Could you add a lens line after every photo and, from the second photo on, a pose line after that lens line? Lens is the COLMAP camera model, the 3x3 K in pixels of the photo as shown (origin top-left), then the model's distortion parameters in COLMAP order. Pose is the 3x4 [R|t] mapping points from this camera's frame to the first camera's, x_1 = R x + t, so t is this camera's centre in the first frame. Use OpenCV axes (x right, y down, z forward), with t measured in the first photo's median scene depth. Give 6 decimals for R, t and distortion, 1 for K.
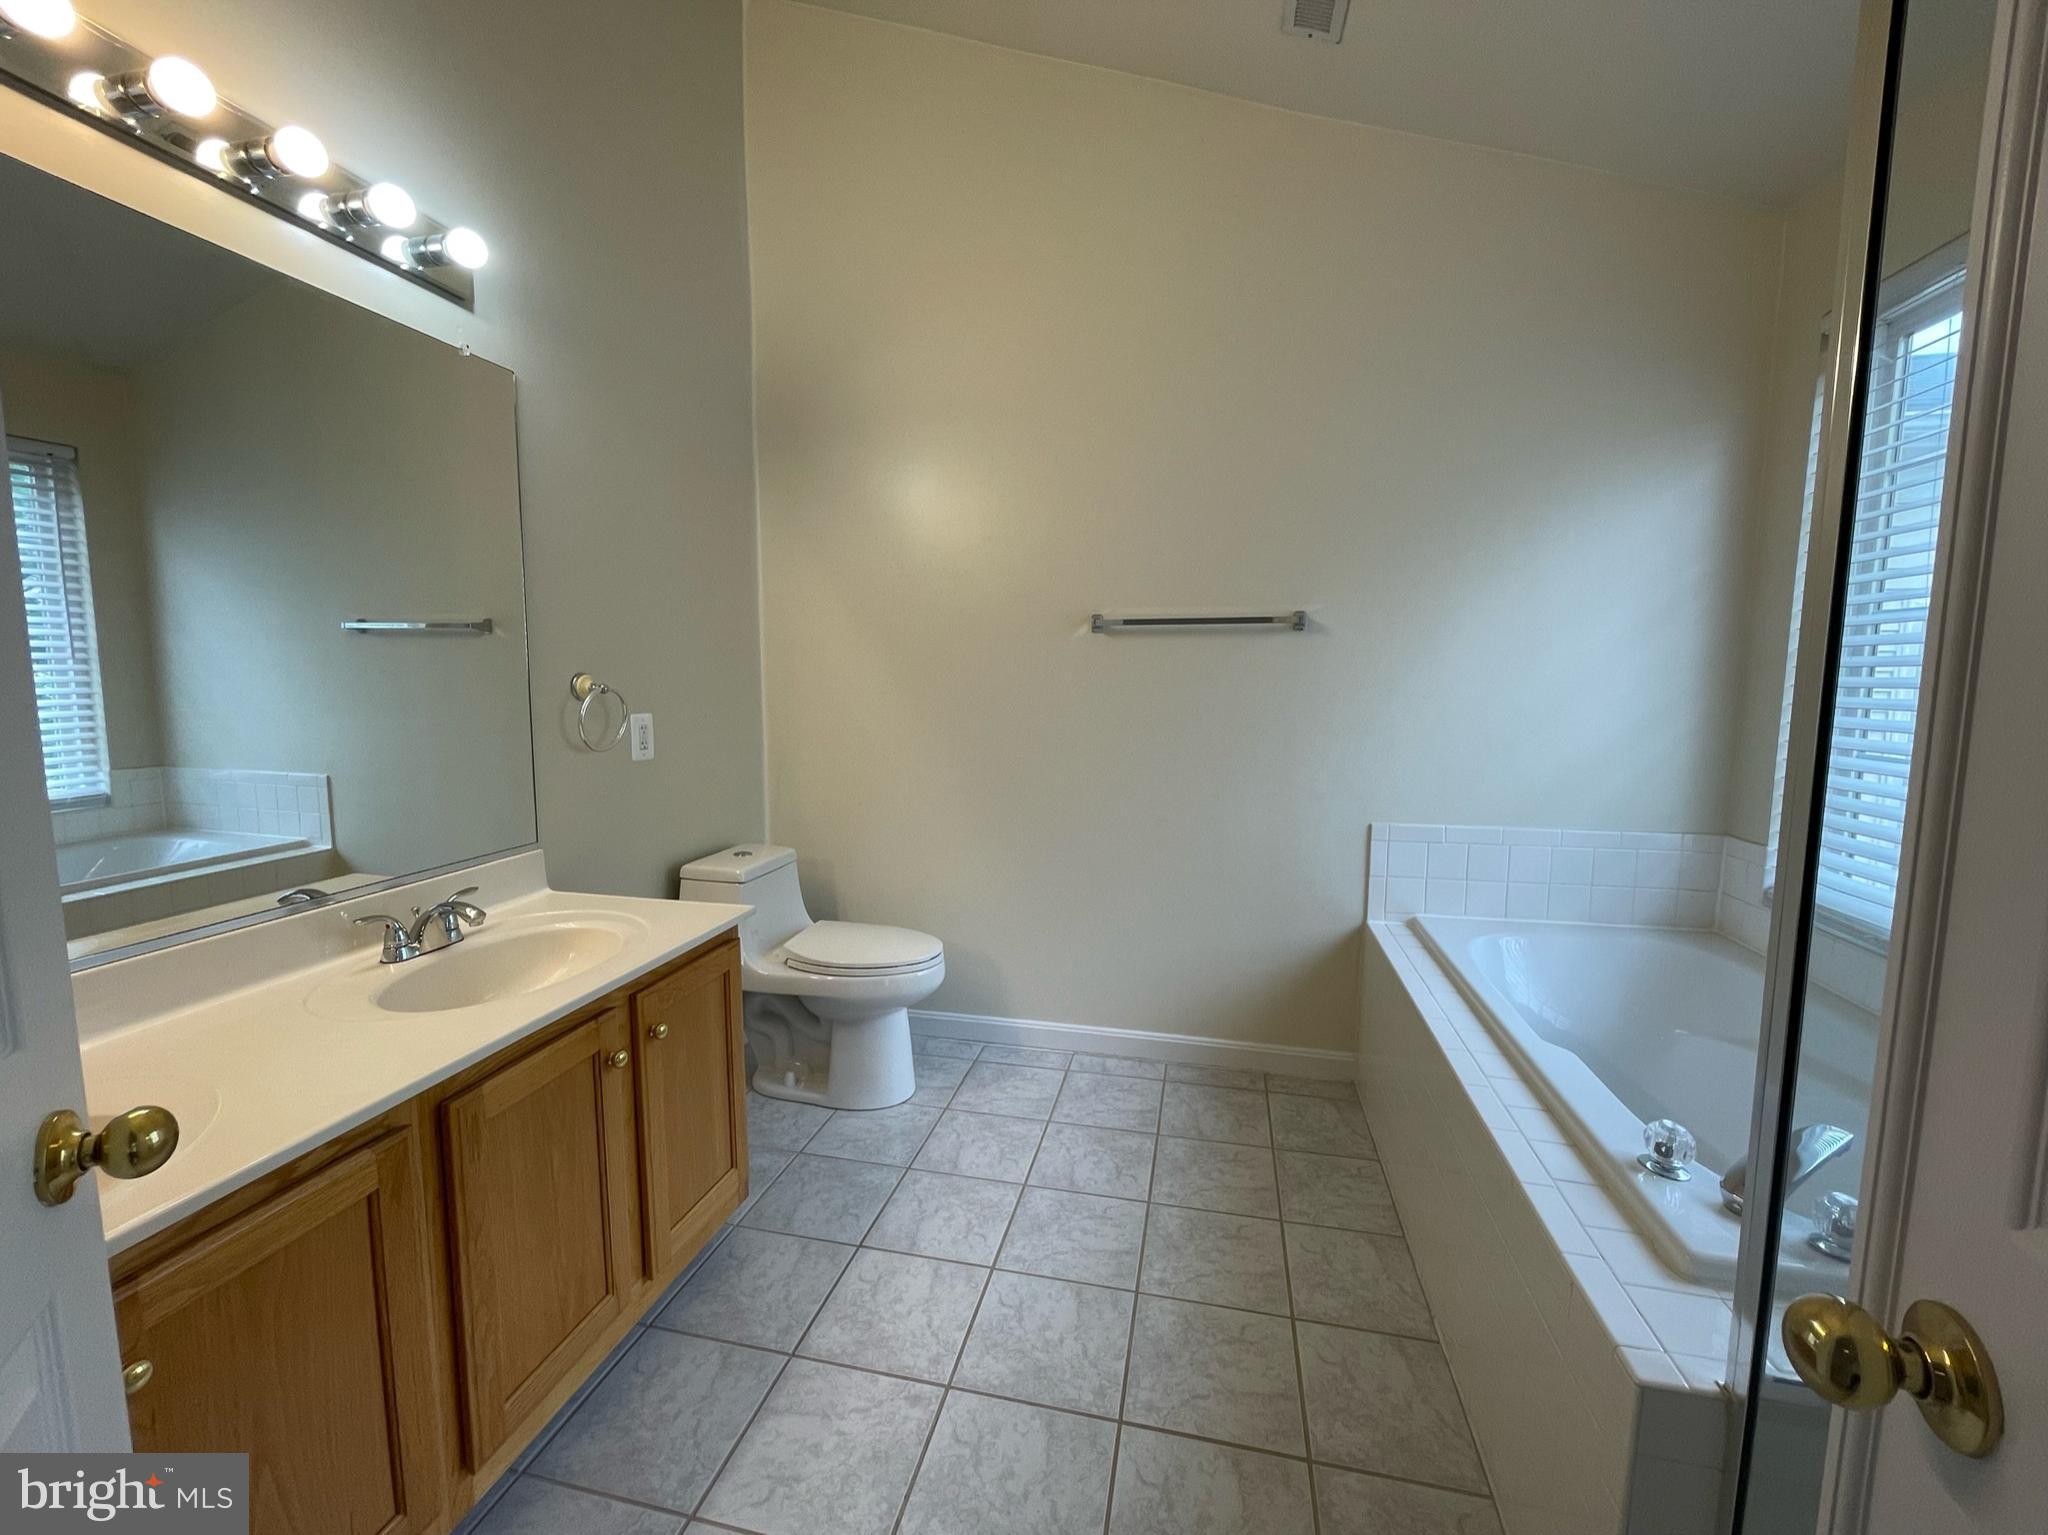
lens RADIAL K [[843.2, 0, 1021.6], [0, 843.2, 756.0], [0, 0, 1]] dist [-0.000313, -0.000377]
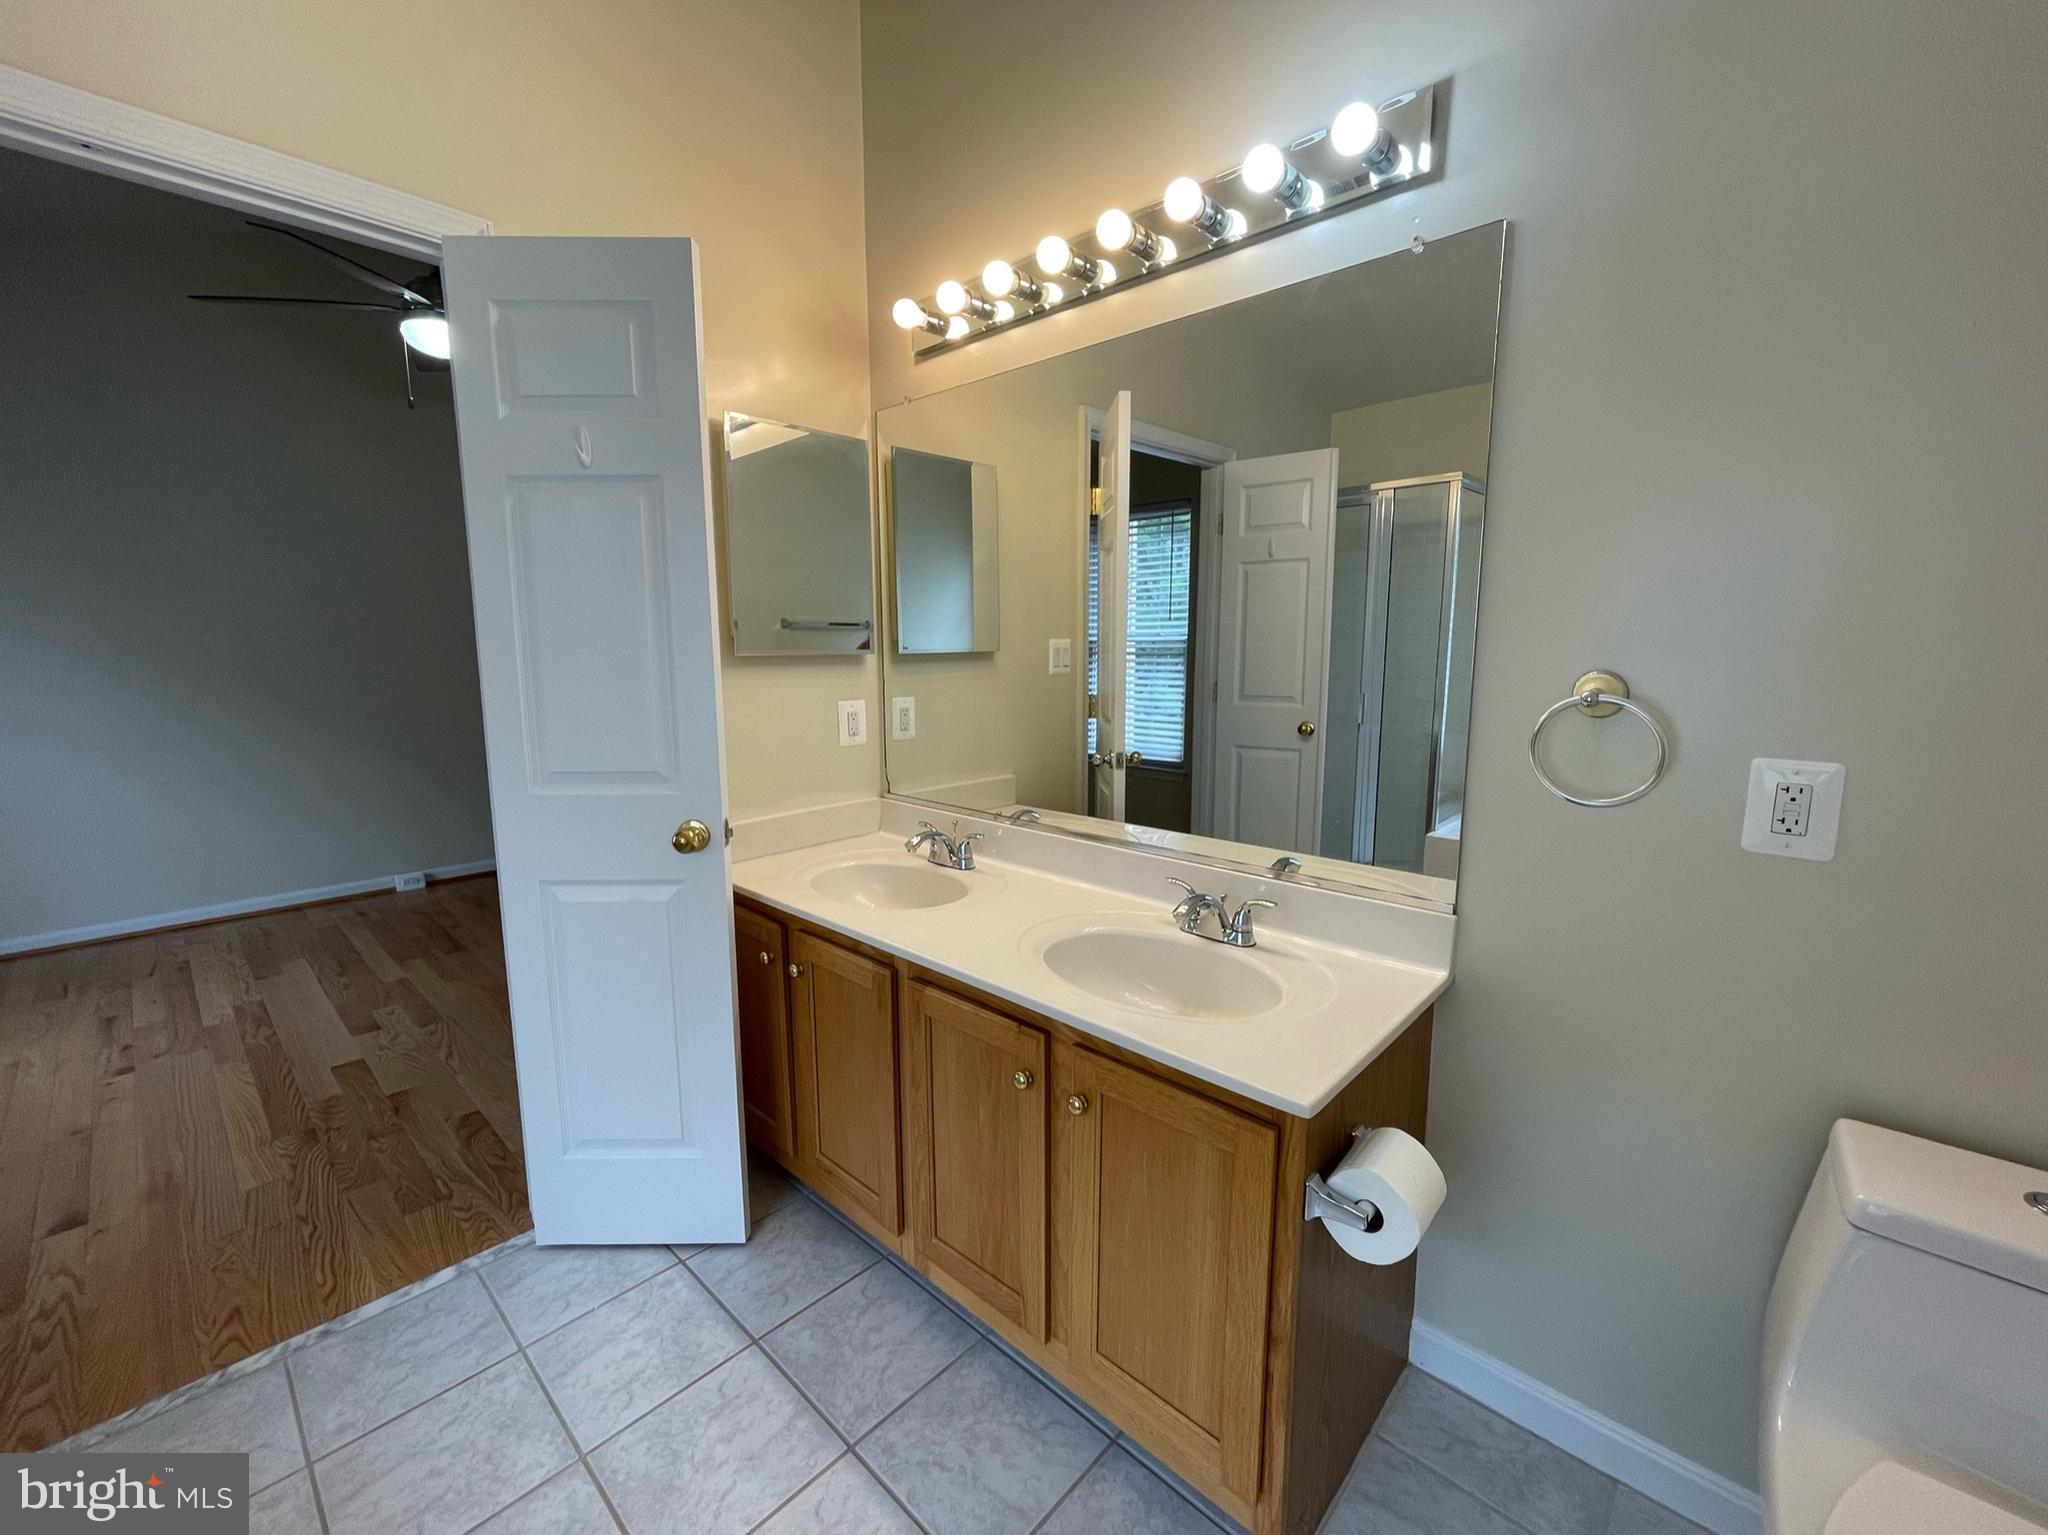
lens RADIAL K [[843.2, 0, 982.6], [0, 843.2, 770.1], [0, 0, 1]] dist [-0.000313, -0.000377]
pose [[-0.515237, 0.117678, -0.848930, 0.336056], [-0.091011, 0.977415, 0.190725, -0.166799], [0.852202, 0.175531, -0.492891, 1.503645]]
